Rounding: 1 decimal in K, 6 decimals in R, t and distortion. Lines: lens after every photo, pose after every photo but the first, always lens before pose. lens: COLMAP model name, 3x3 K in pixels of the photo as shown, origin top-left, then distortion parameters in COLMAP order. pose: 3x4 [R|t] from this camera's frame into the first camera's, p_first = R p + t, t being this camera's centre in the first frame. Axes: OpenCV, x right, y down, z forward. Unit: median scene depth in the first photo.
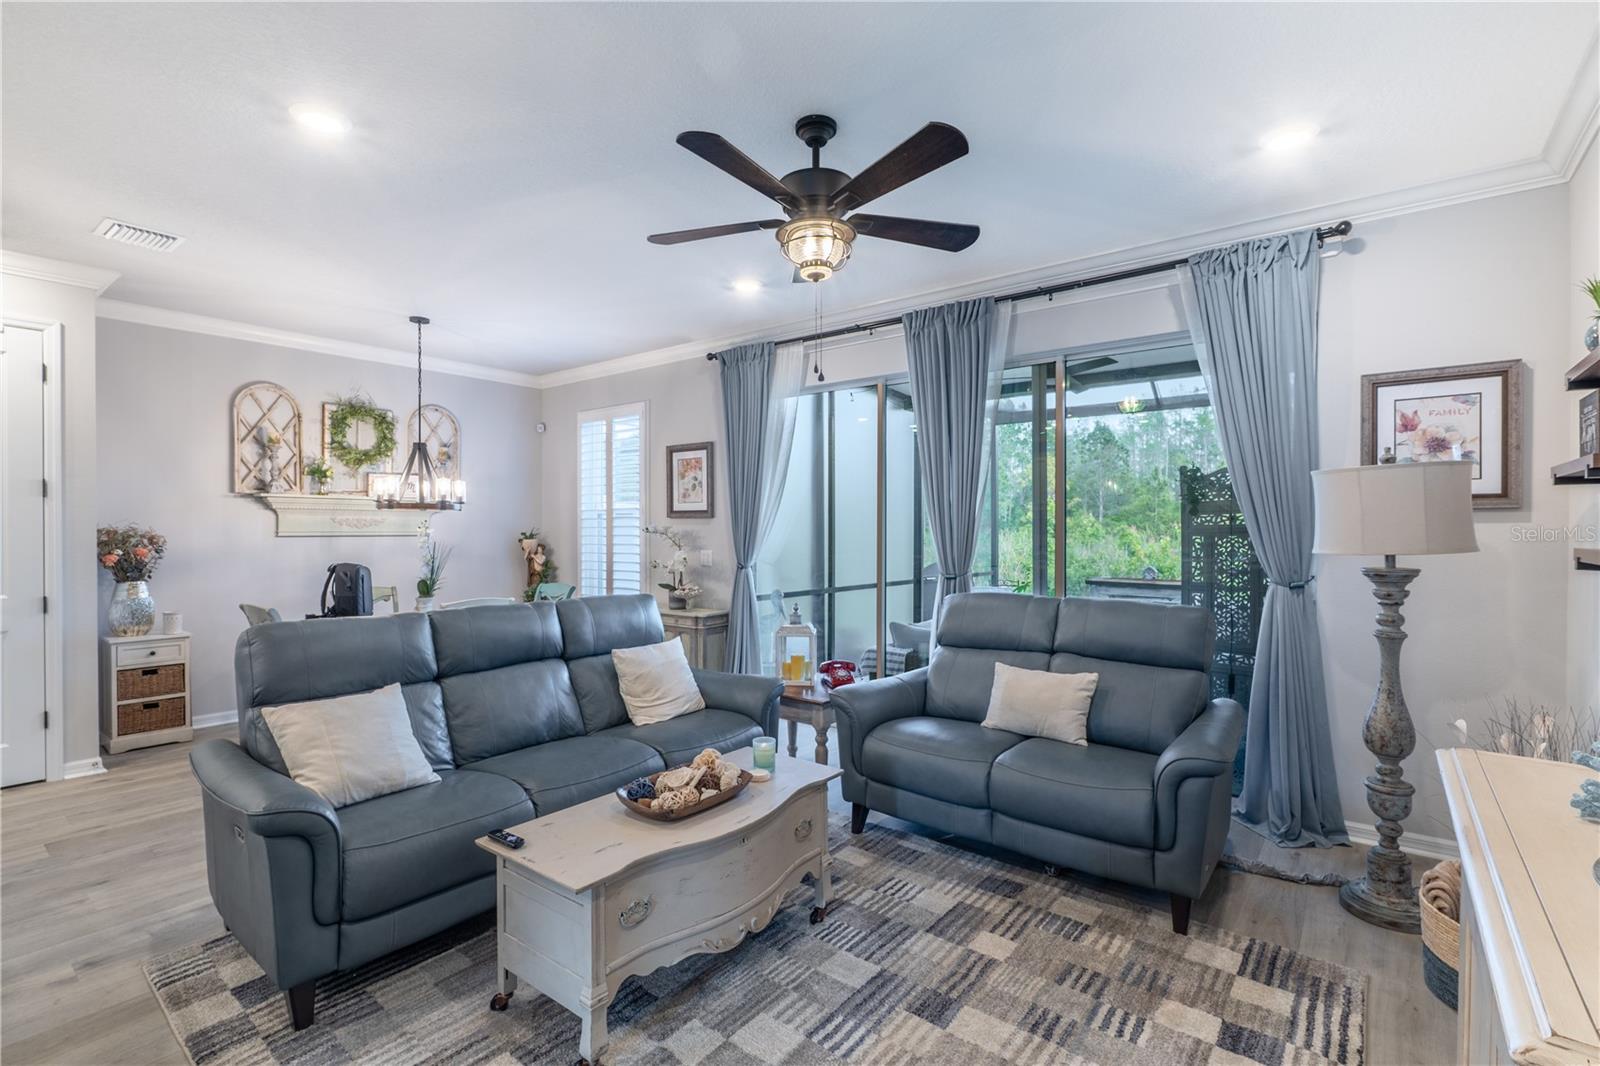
lens RADIAL K [[738.3, 0, 790.1], [0, 738.3, 522.3], [0, 0, 1]] dist [-0.006511, 0.001308]
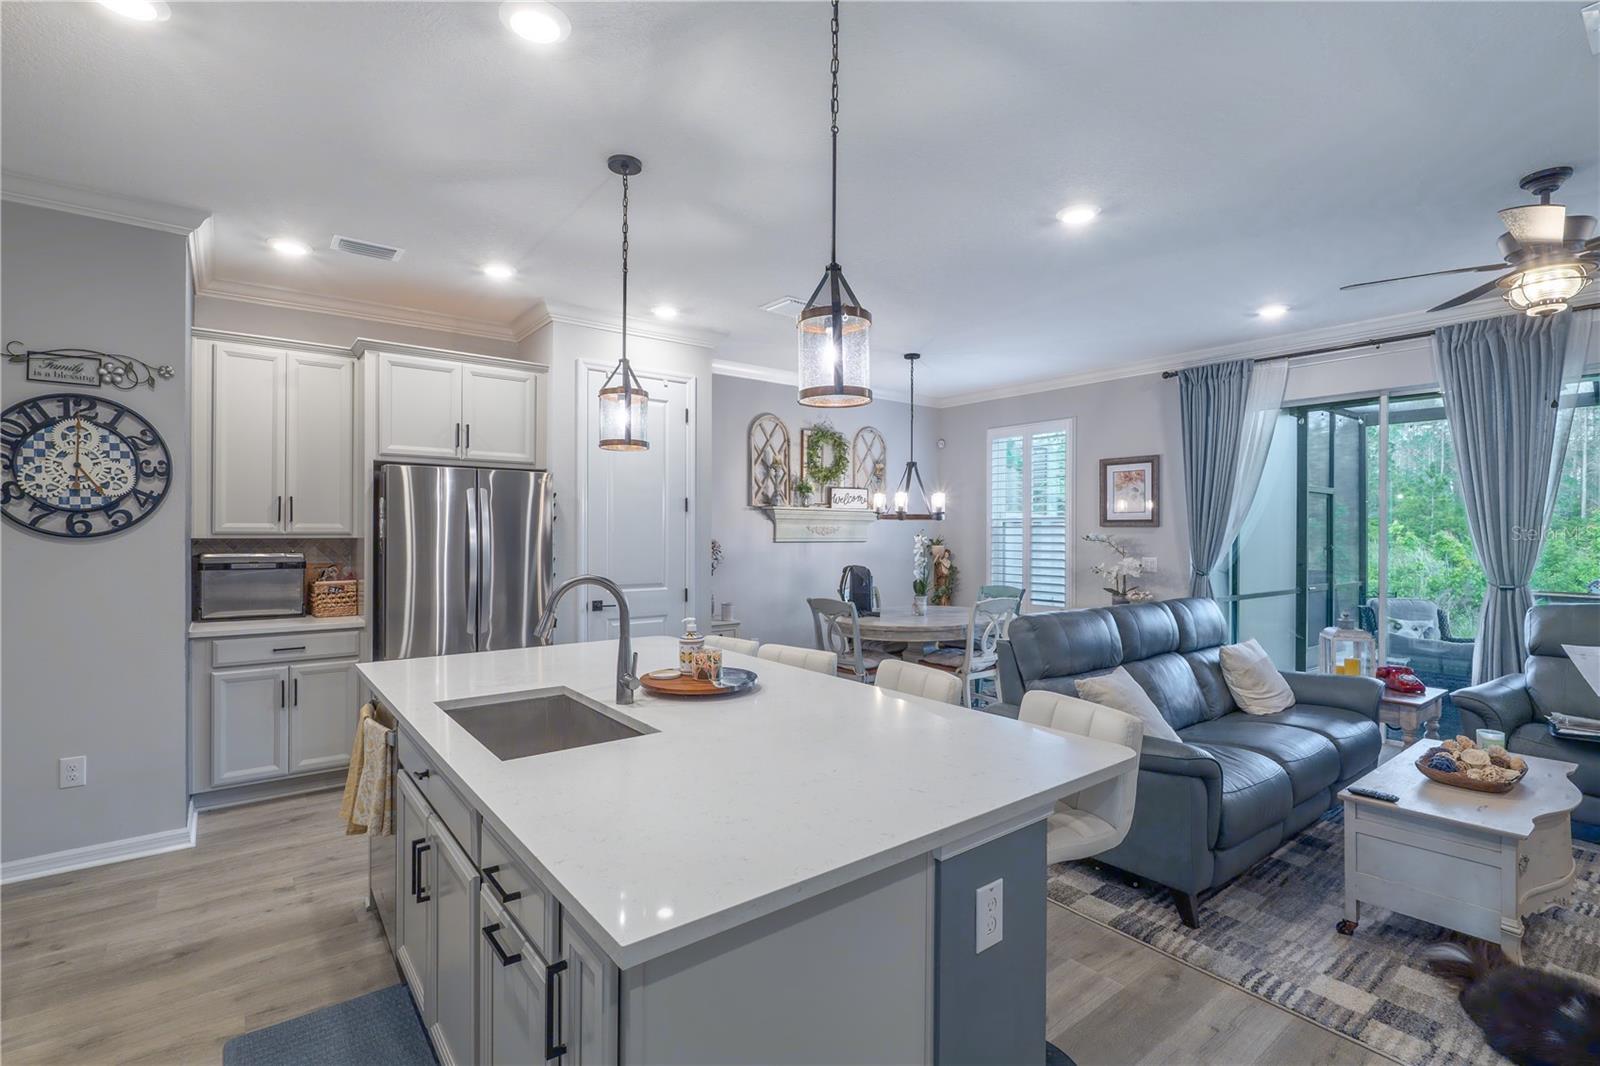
lens RADIAL K [[738.3, 0, 788.3], [0, 738.3, 531.3], [0, 0, 1]] dist [-0.006511, 0.001308]
pose [[0.972356, 0.002358, -0.233492, -0.397293], [-0.000641, 0.999972, 0.007427, -0.007843], [0.233503, -0.007072, 0.972330, -0.159480]]
